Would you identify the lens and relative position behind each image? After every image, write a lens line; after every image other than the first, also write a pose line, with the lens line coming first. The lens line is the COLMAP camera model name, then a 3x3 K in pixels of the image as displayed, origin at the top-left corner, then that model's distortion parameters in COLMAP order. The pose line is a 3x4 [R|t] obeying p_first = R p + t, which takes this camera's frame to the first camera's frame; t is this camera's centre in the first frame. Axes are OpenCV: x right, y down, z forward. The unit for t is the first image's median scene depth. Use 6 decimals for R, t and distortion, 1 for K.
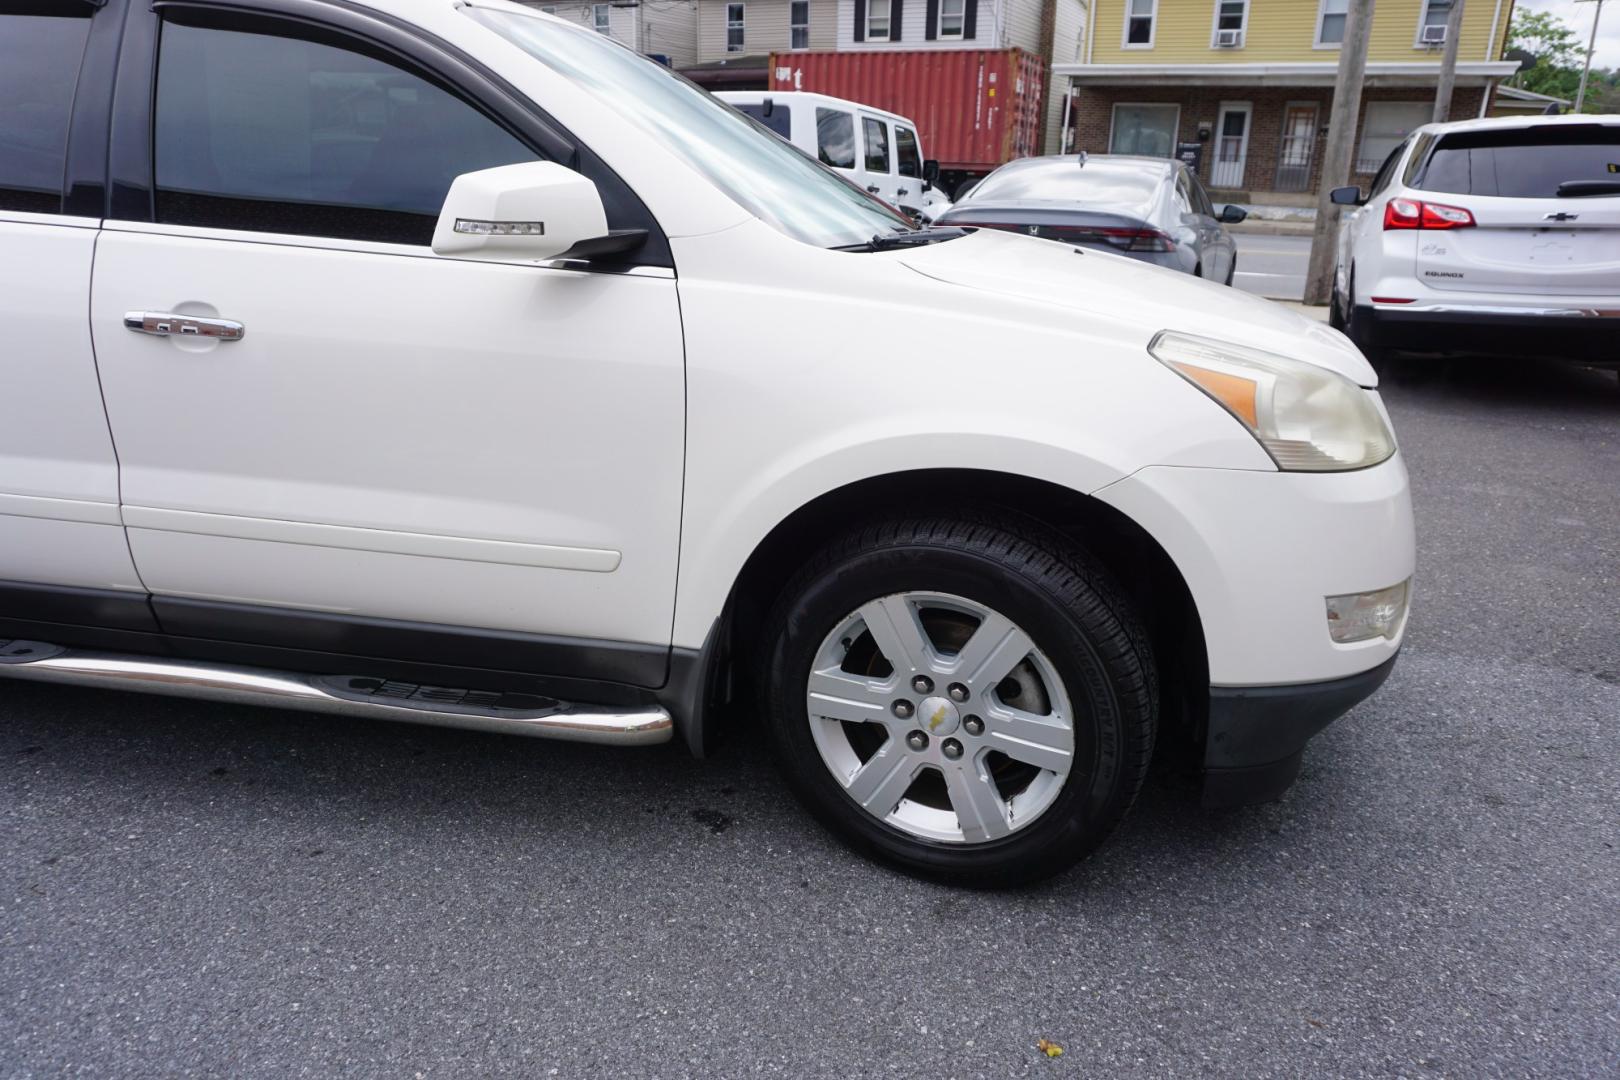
lens RADIAL K [[1089.7, 0, 809.3], [0, 1089.7, 531.0], [0, 0, 1]] dist [-0.051983, 0.039287]
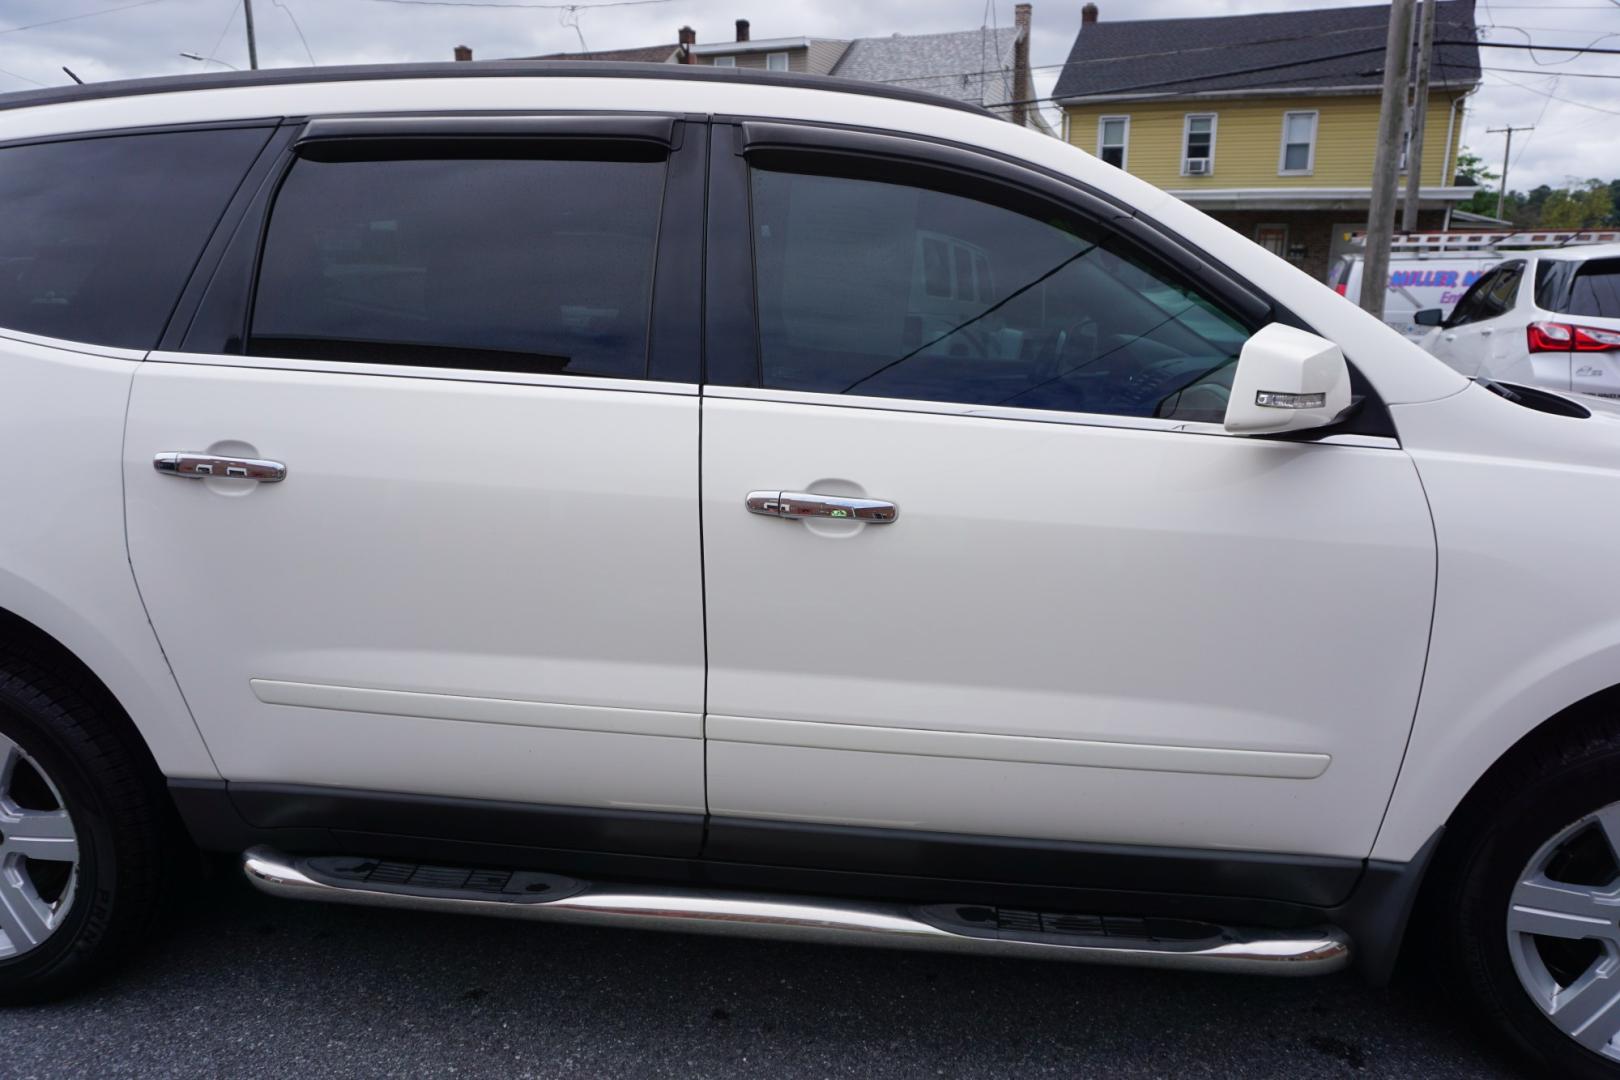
lens RADIAL K [[1089.7, 0, 809.3], [0, 1089.7, 531.0], [0, 0, 1]] dist [-0.051983, 0.039287]
pose [[0.998642, -0.020448, 0.047926, -0.562034], [0.025303, 0.994362, -0.102978, -0.072990], [-0.045550, 0.104051, 0.993528, 0.120914]]
